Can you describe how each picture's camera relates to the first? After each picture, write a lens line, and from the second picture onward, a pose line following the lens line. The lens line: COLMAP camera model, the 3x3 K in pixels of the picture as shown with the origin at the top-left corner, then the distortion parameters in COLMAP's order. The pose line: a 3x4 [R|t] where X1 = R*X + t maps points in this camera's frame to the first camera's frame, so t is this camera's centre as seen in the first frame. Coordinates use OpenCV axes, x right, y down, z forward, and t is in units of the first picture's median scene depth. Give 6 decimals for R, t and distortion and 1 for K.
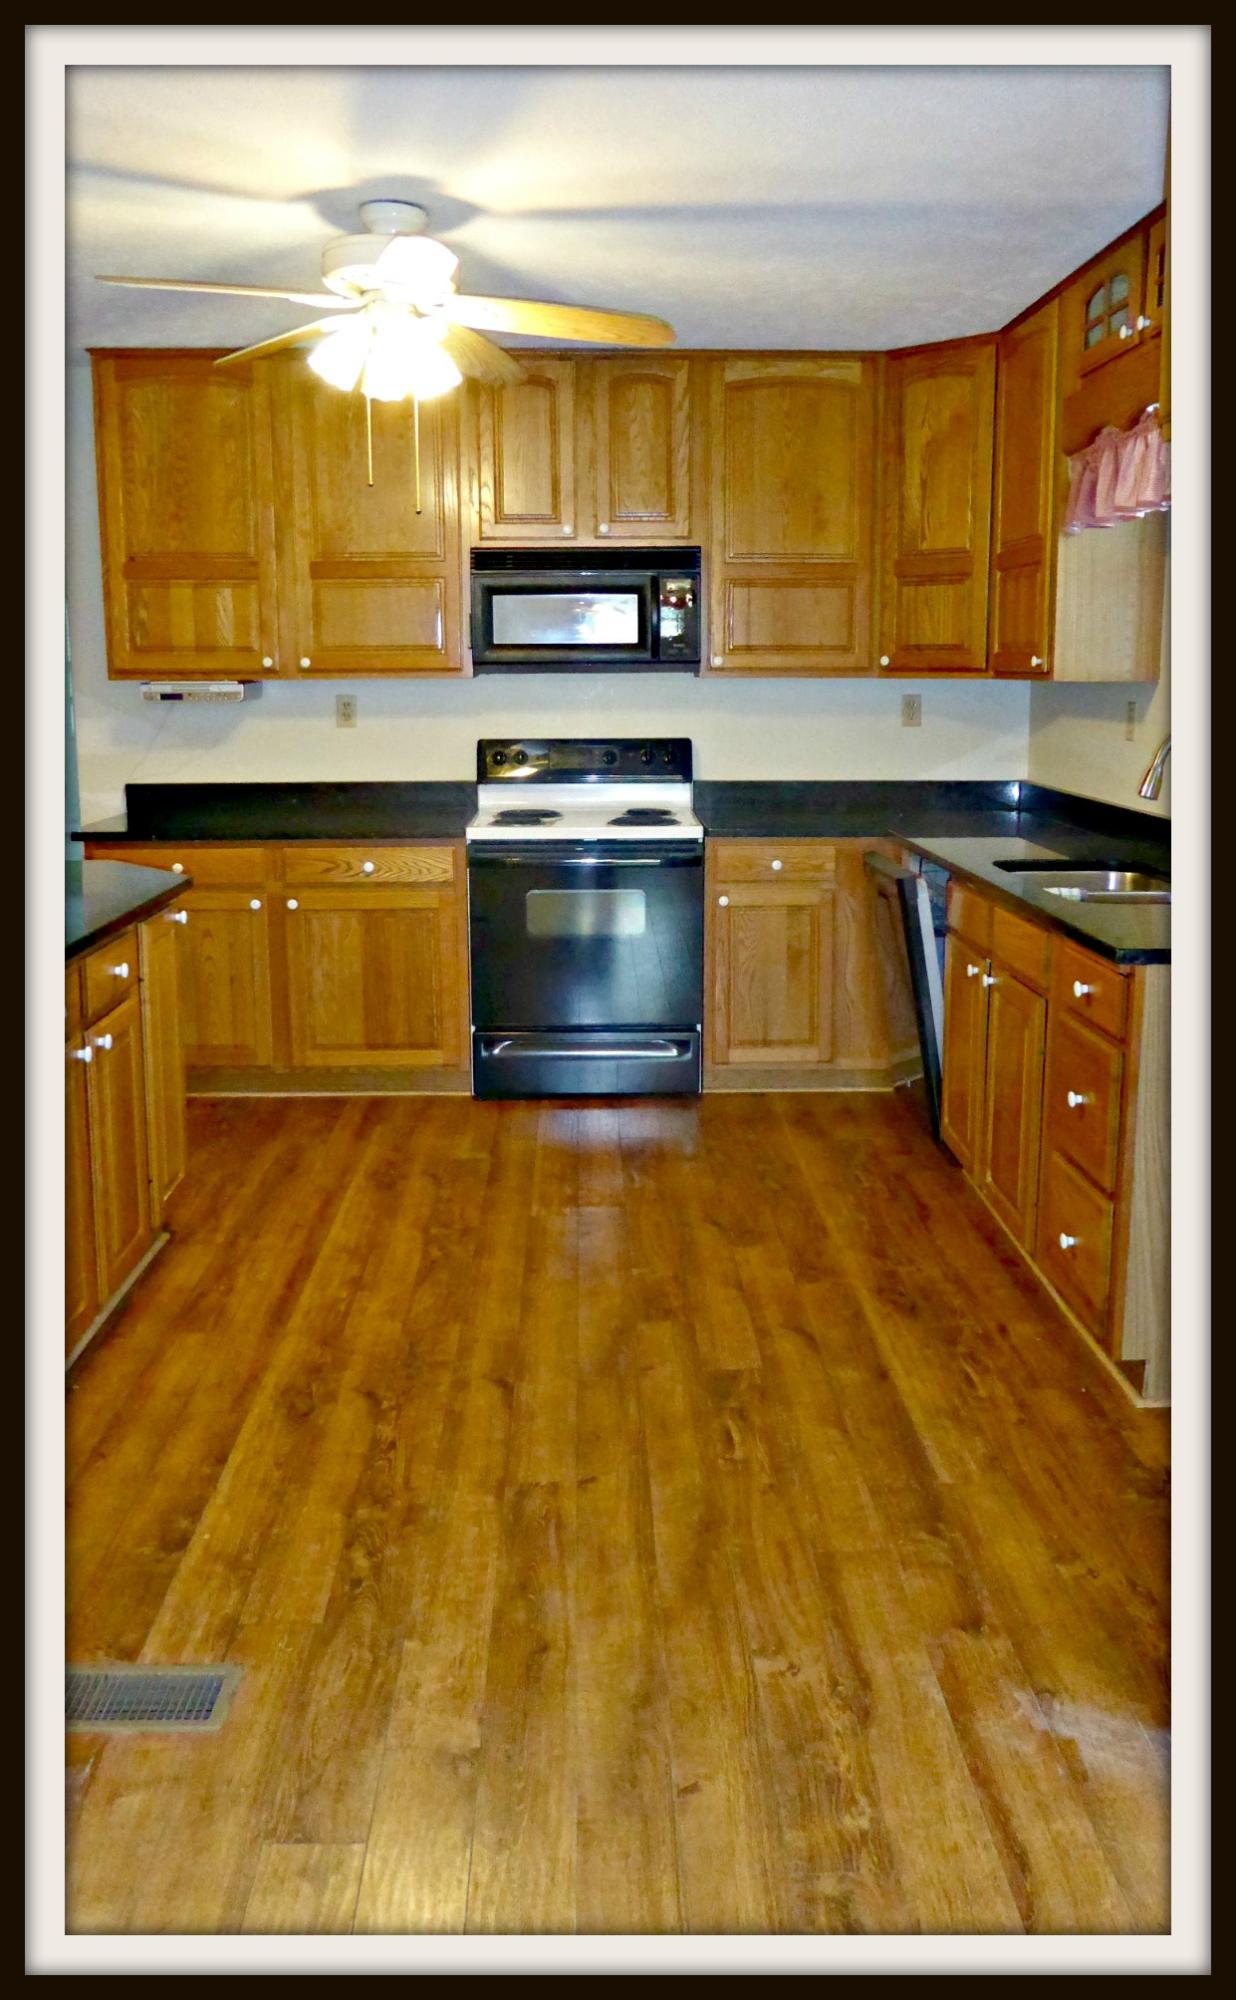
lens RADIAL K [[1445.1, 0, 623.9], [0, 1445.1, 874.5], [0, 0, 1]] dist [-0.000459, 0.000087]
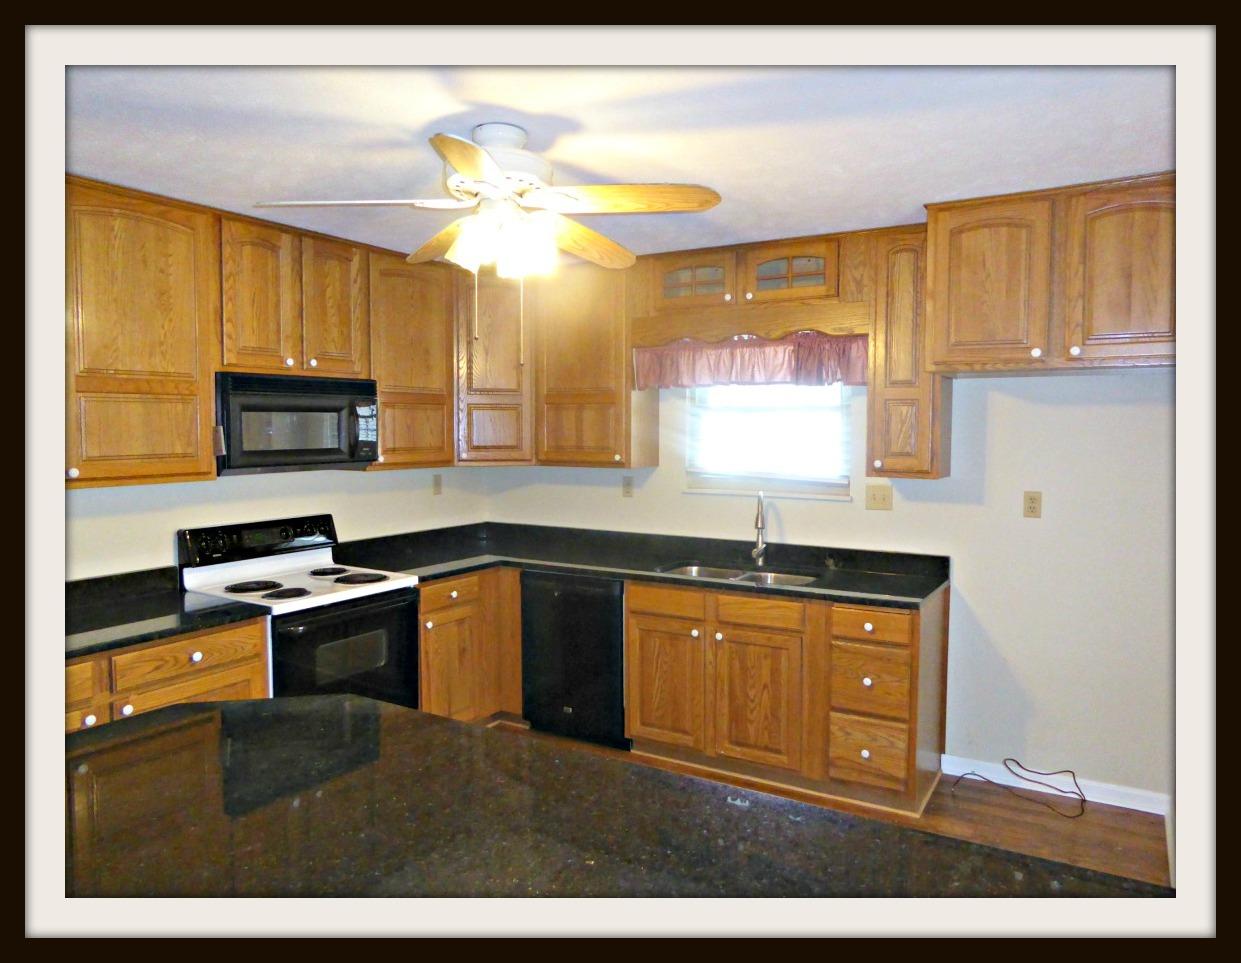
lens RADIAL K [[824.1, 0, 620.5], [0, 824.1, 481.5], [0, 0, 1]] dist [0.000409, 0.001453]
pose [[0.569796, -0.051342, 0.820181, -0.479647], [0.120557, 0.992471, -0.021626, -0.081342], [-0.812895, 0.111201, 0.571695, 0.351523]]
